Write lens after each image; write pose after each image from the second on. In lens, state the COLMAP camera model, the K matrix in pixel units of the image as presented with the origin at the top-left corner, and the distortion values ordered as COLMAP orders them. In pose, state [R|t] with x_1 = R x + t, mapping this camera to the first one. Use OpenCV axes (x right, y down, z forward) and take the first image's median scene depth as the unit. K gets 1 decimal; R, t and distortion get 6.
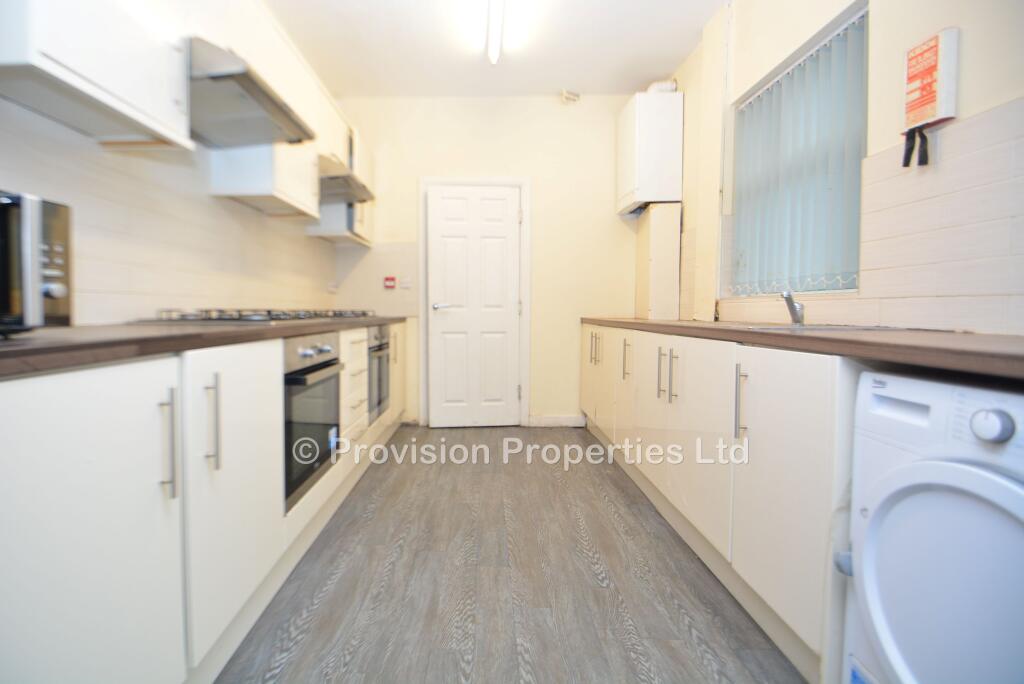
lens RADIAL K [[465.0, 0, 517.7], [0, 465.0, 299.1], [0, 0, 1]] dist [-0.001457, -0.000100]
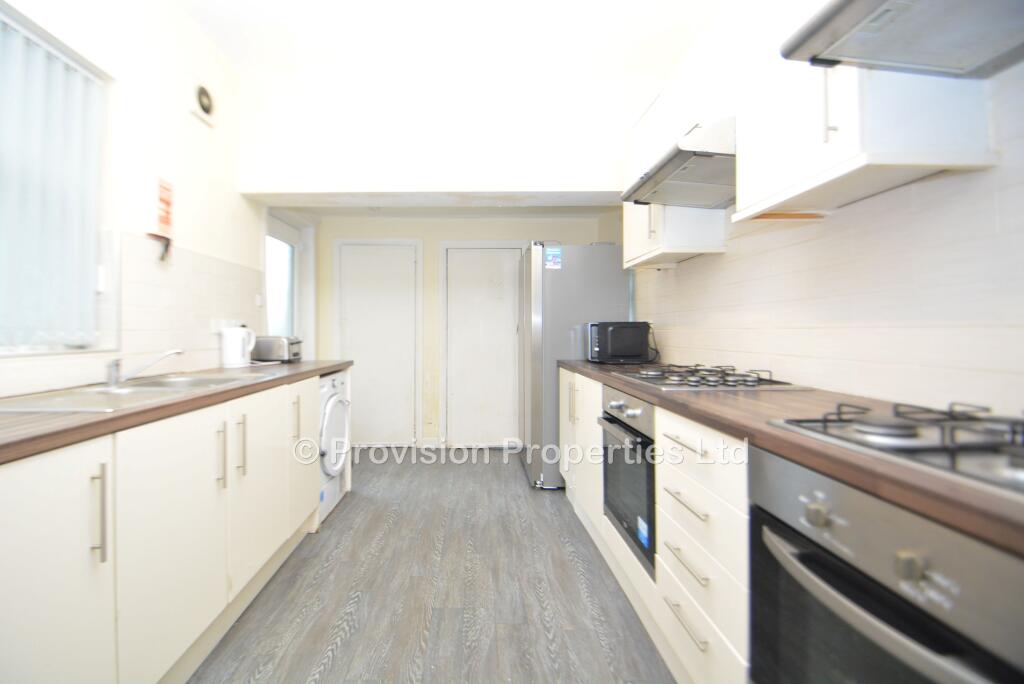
lens RADIAL K [[465.0, 0, 509.4], [0, 465.0, 337.8], [0, 0, 1]] dist [-0.001457, -0.000100]
pose [[-0.999993, -0.002467, -0.002886, -0.194456], [-0.002433, 0.999929, -0.011660, -0.032028], [0.002914, -0.011653, -0.999928, 2.141637]]
